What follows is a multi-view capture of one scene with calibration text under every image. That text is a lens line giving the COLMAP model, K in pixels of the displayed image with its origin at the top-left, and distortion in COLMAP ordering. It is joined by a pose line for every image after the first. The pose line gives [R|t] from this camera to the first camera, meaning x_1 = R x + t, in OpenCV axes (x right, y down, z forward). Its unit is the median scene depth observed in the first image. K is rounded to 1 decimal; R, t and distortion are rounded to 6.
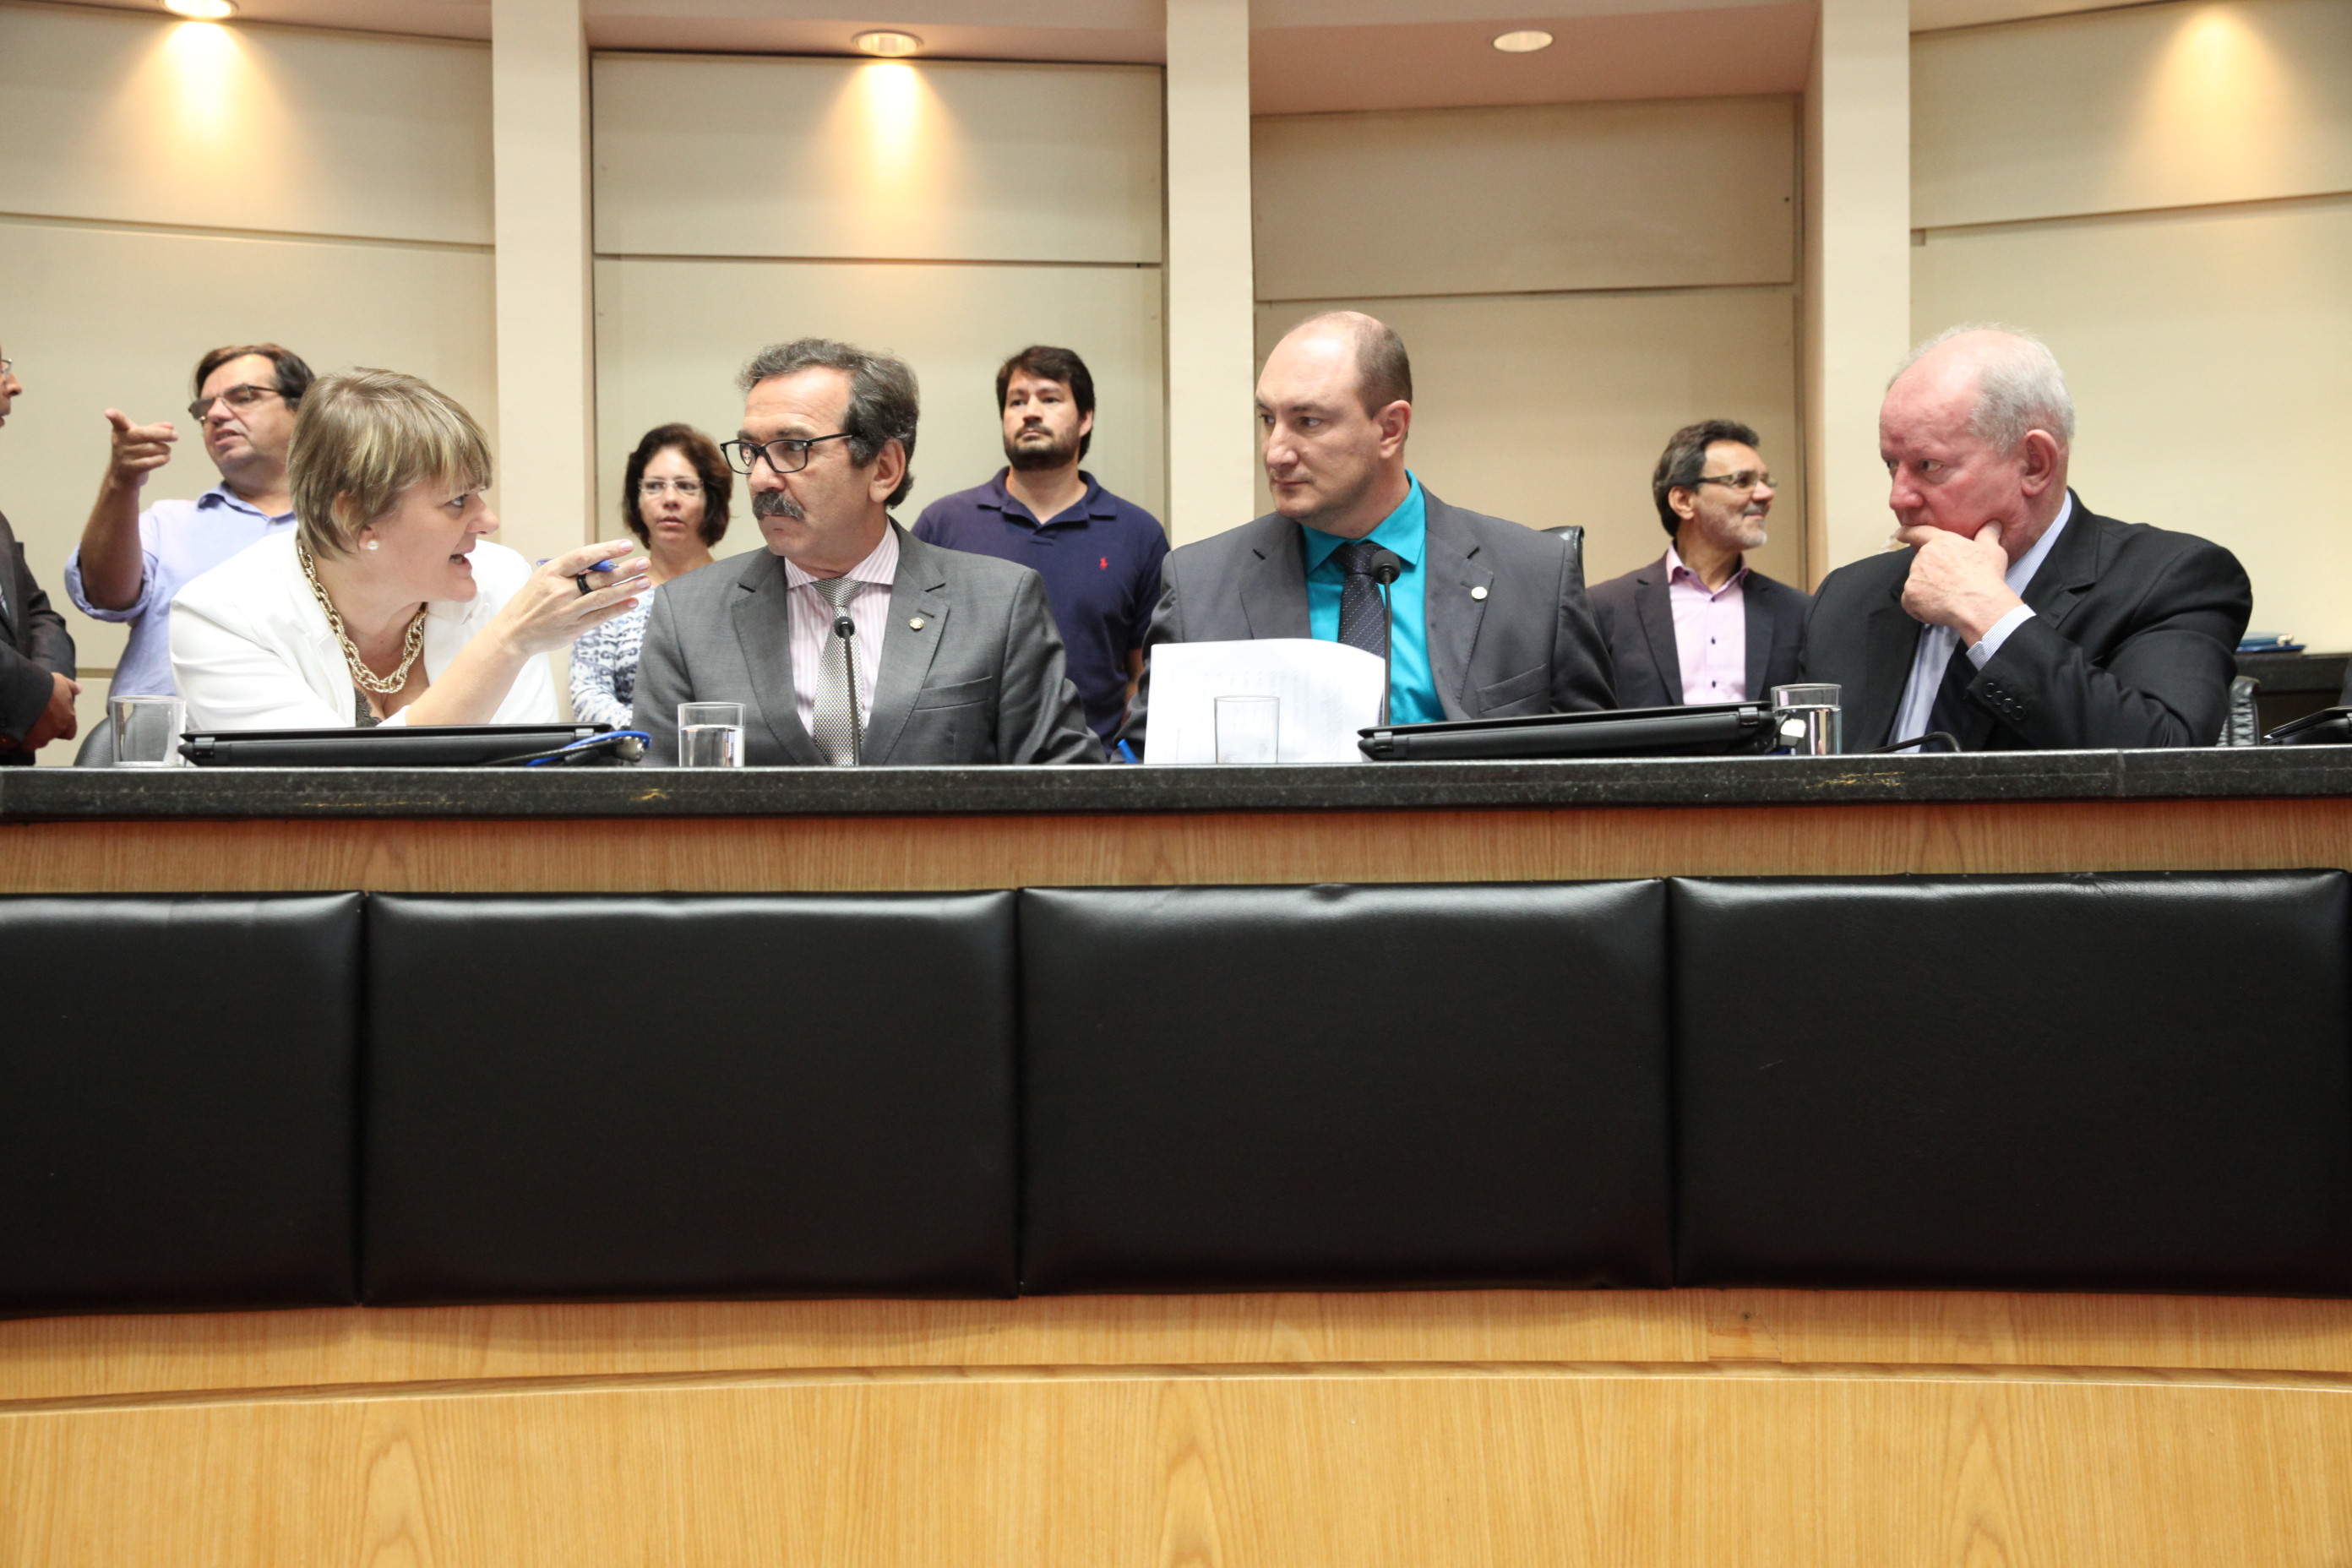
lens RADIAL K [[2531.9, 0, 1175.2], [0, 2531.9, 783.9], [0, 0, 1]] dist [0.023698, 0.000000]
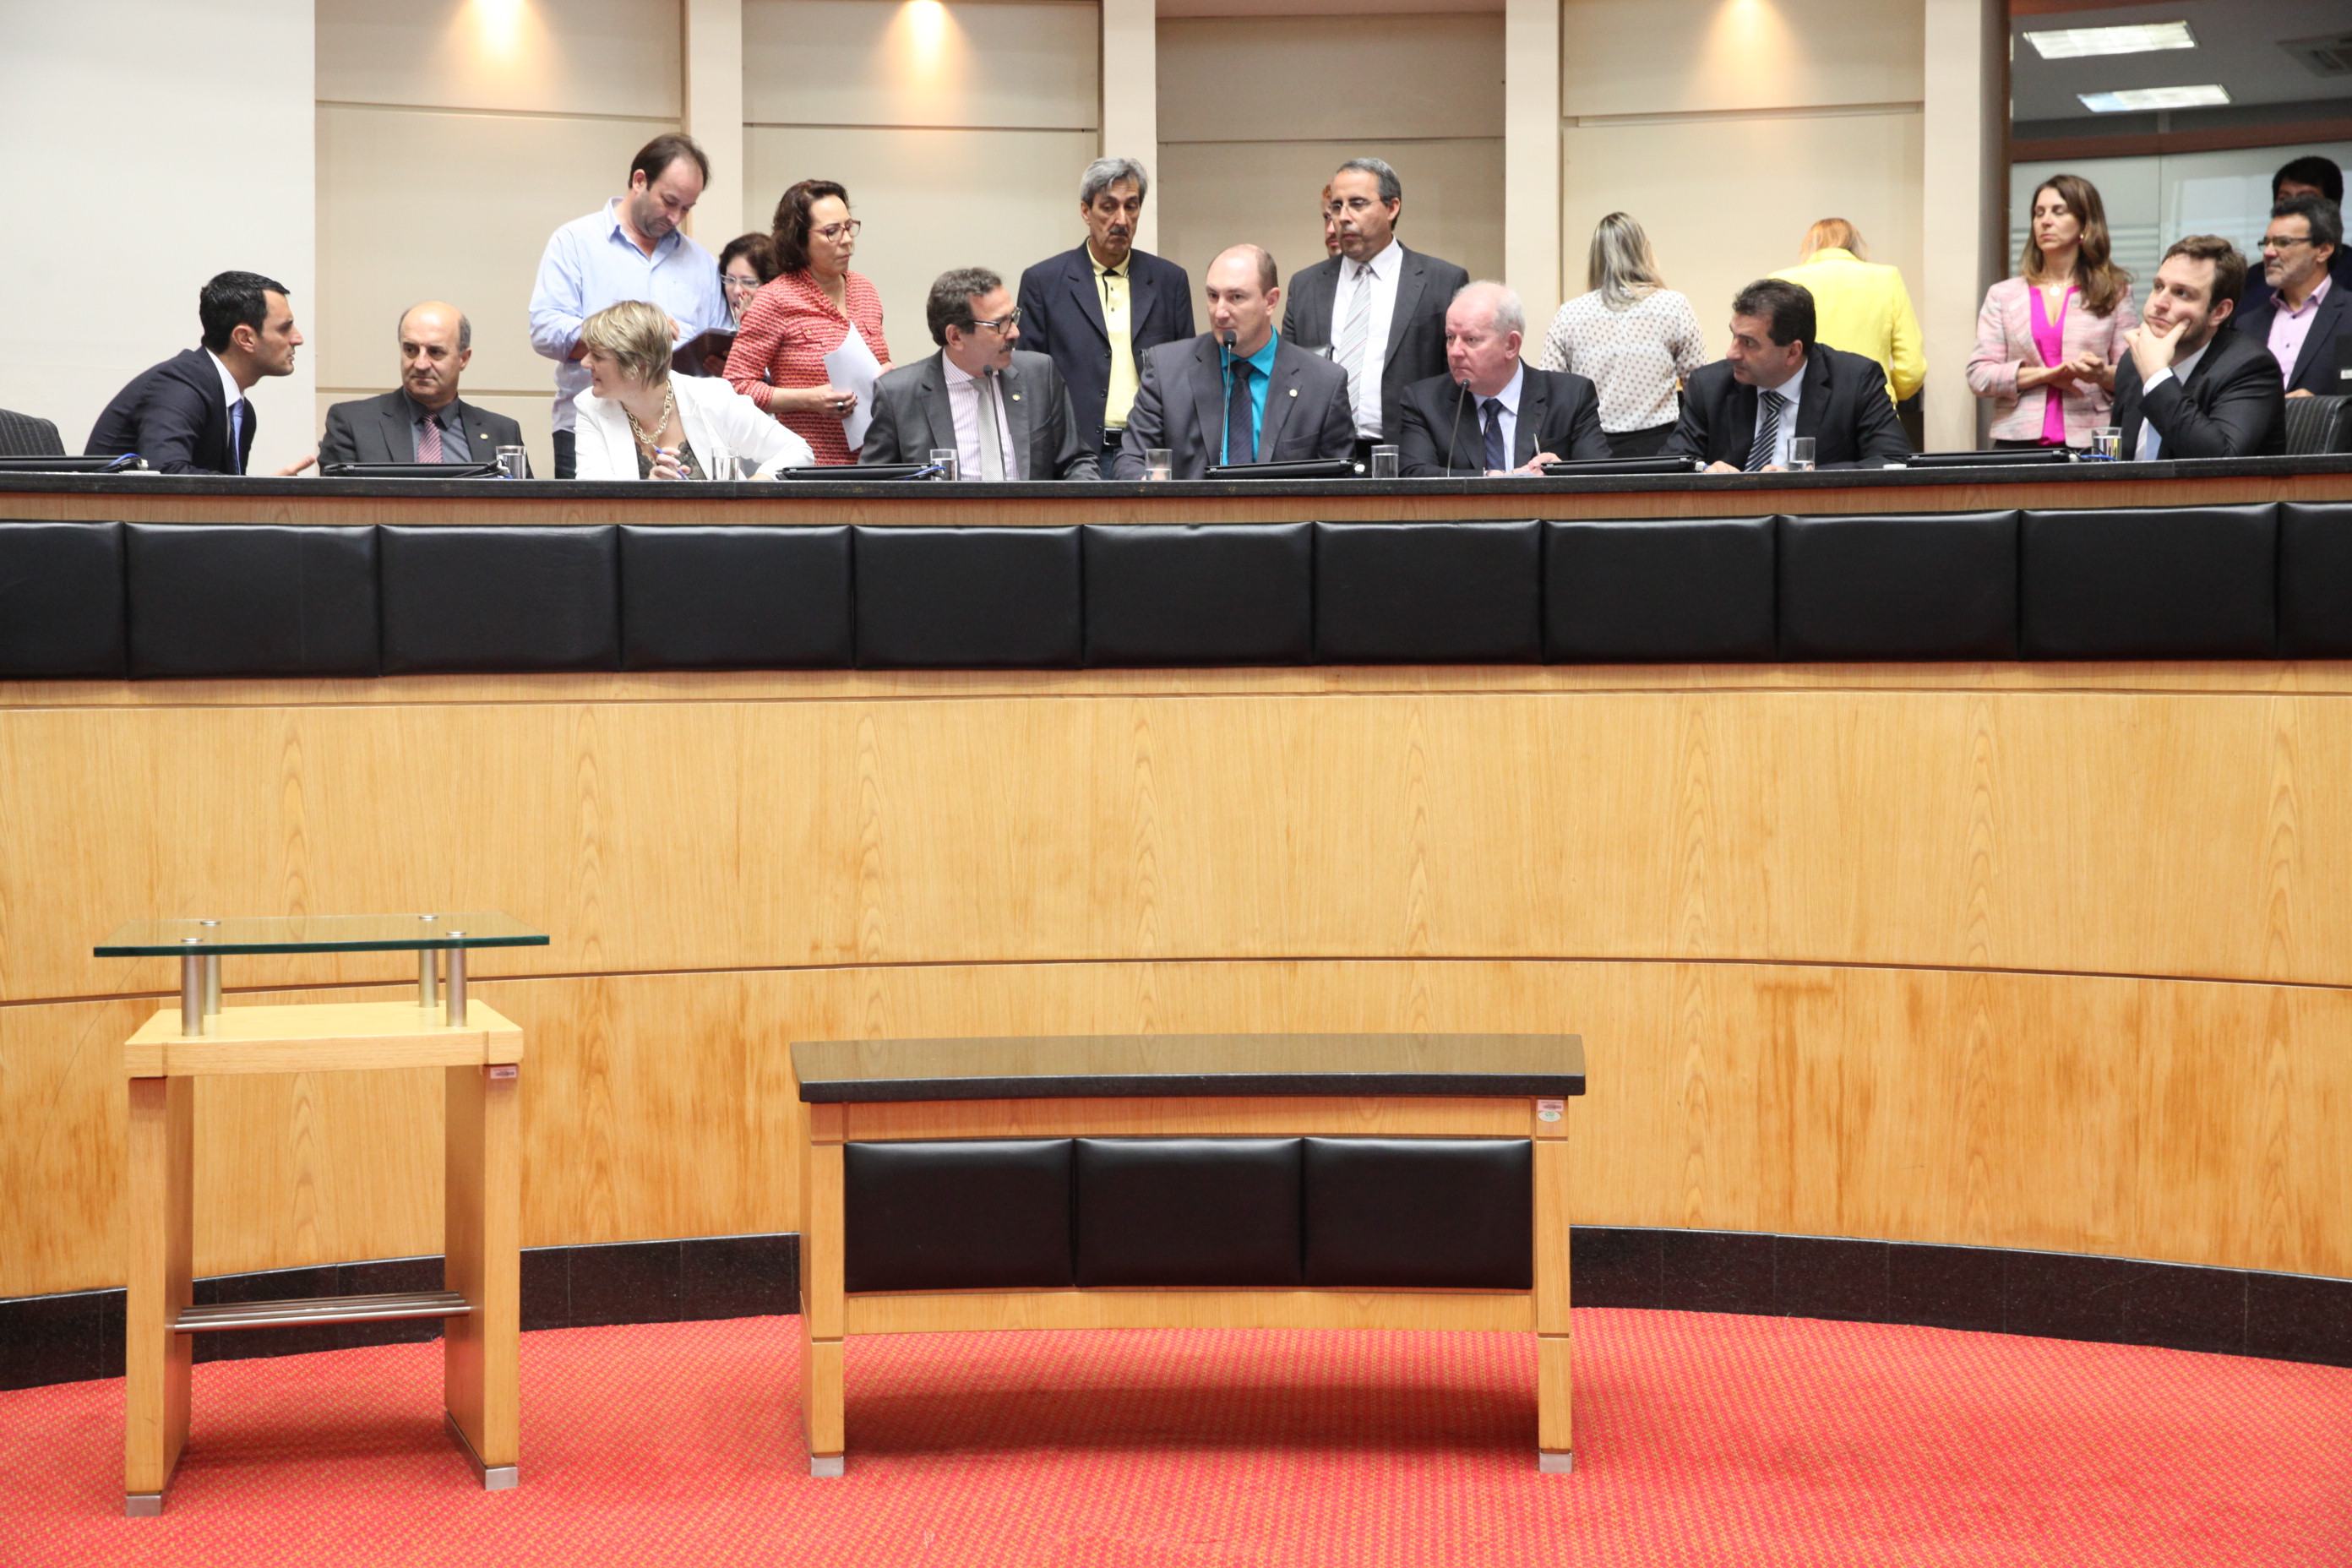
lens RADIAL K [[3381.3, 0, 1168.6], [0, 3381.3, 790.4], [0, 0, 1]] dist [0.095084, 0.000000]
pose [[0.999122, -0.000576, 0.041895, -0.124262], [-0.004059, 0.993872, 0.110461, -0.081065], [-0.041702, -0.110534, 0.992997, -2.773793]]
